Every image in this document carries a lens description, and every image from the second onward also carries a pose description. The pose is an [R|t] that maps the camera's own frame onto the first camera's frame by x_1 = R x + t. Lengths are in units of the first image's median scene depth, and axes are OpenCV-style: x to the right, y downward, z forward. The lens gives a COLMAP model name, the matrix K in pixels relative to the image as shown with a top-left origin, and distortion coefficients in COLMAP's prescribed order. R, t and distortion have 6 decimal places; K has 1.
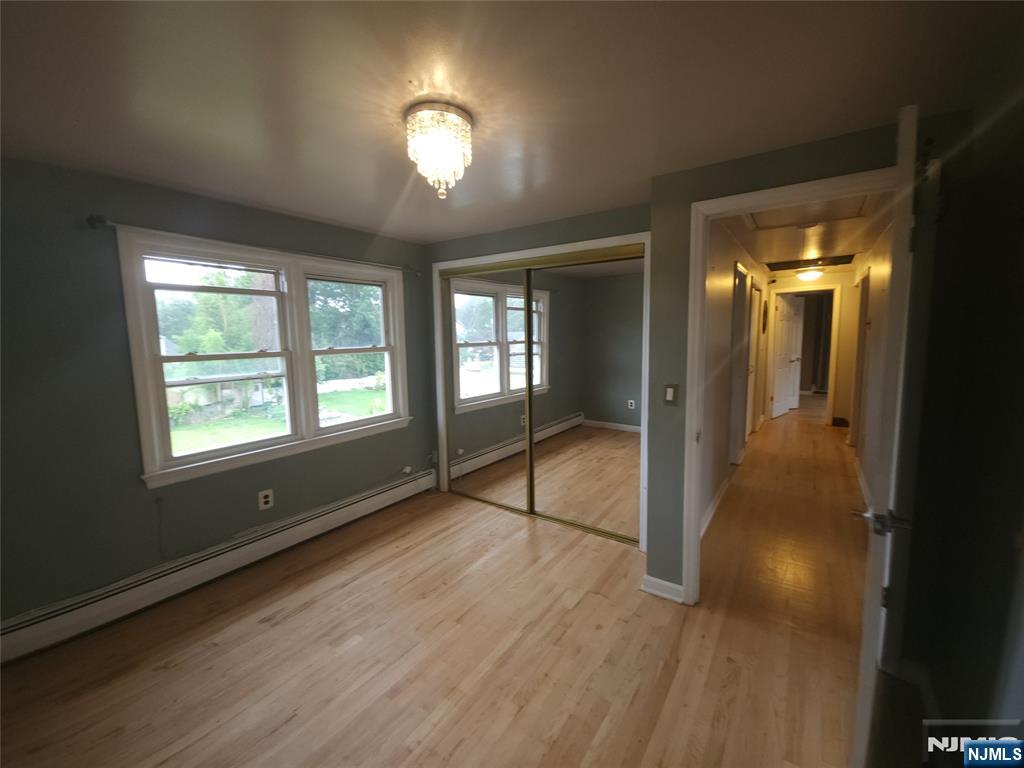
lens RADIAL K [[412.4, 0, 515.2], [0, 412.4, 383.7], [0, 0, 1]] dist [0.001674, 0.000007]
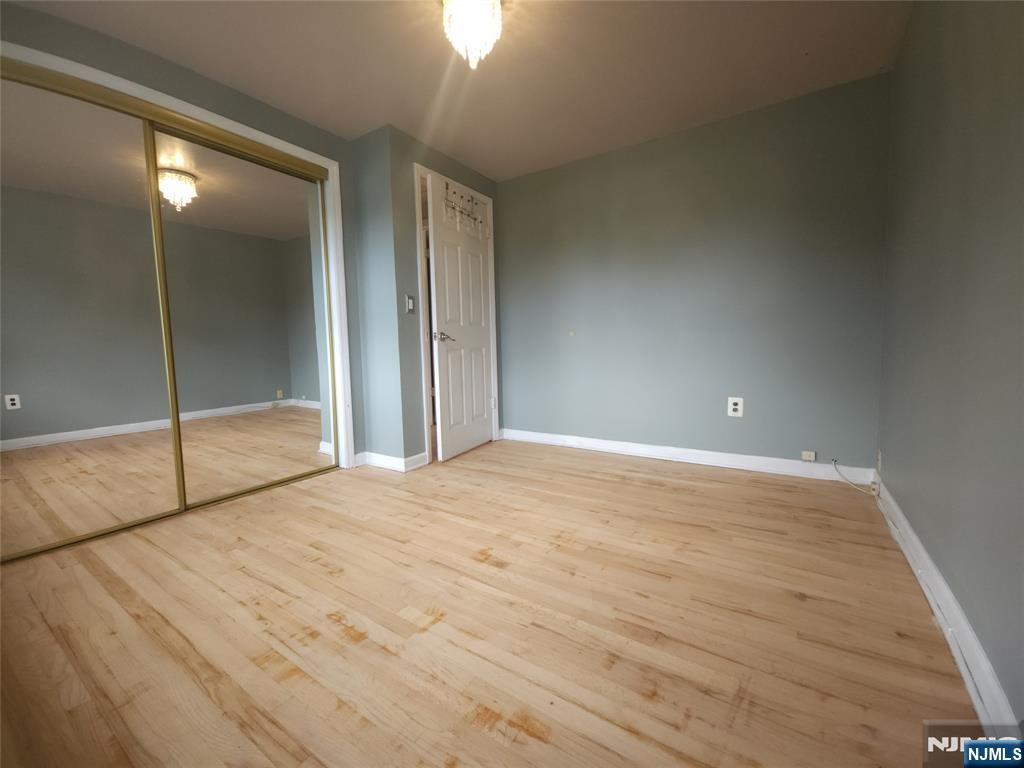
lens RADIAL K [[412.4, 0, 521.4], [0, 412.4, 384.8], [0, 0, 1]] dist [0.001674, 0.000007]
pose [[-0.044942, -0.080698, 0.995725, -0.951576], [0.134843, 0.987120, 0.086087, 0.210006], [-0.989847, 0.138136, -0.033481, 0.732414]]
